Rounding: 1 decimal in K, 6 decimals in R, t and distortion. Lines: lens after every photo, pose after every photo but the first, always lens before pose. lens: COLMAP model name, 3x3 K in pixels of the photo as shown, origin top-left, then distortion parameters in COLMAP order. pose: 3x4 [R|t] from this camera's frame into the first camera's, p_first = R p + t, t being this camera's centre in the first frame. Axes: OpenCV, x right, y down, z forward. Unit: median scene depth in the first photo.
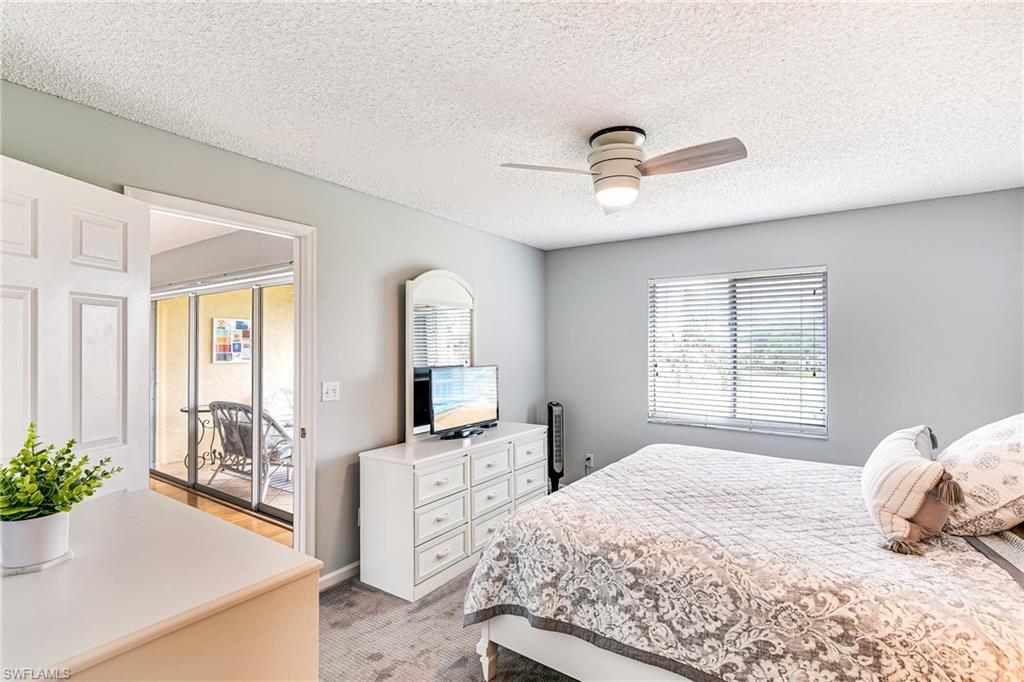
lens RADIAL K [[487.3, 0, 505.0], [0, 487.3, 342.6], [0, 0, 1]] dist [0.002879, -0.000026]
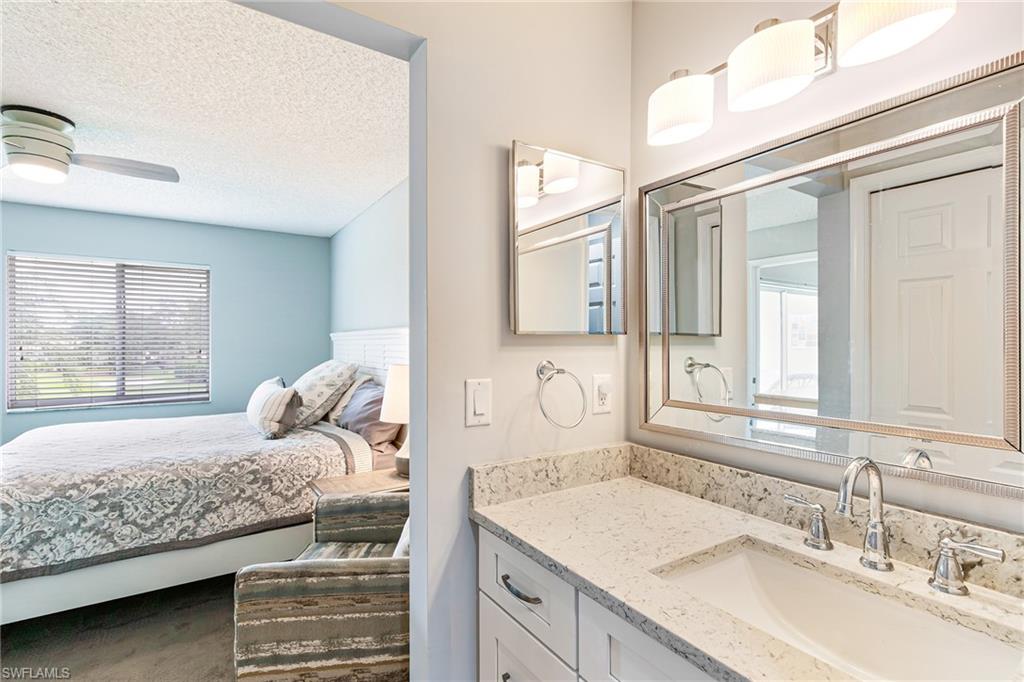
lens RADIAL K [[485.5, 0, 521.6], [0, 485.5, 342.2], [0, 0, 1]] dist [-0.000156, 0.000280]
pose [[0.352744, -0.001386, 0.935719, -0.520492], [-0.009203, 0.999945, 0.004951, 0.060589], [-0.935675, -0.010357, 0.352712, -0.452645]]
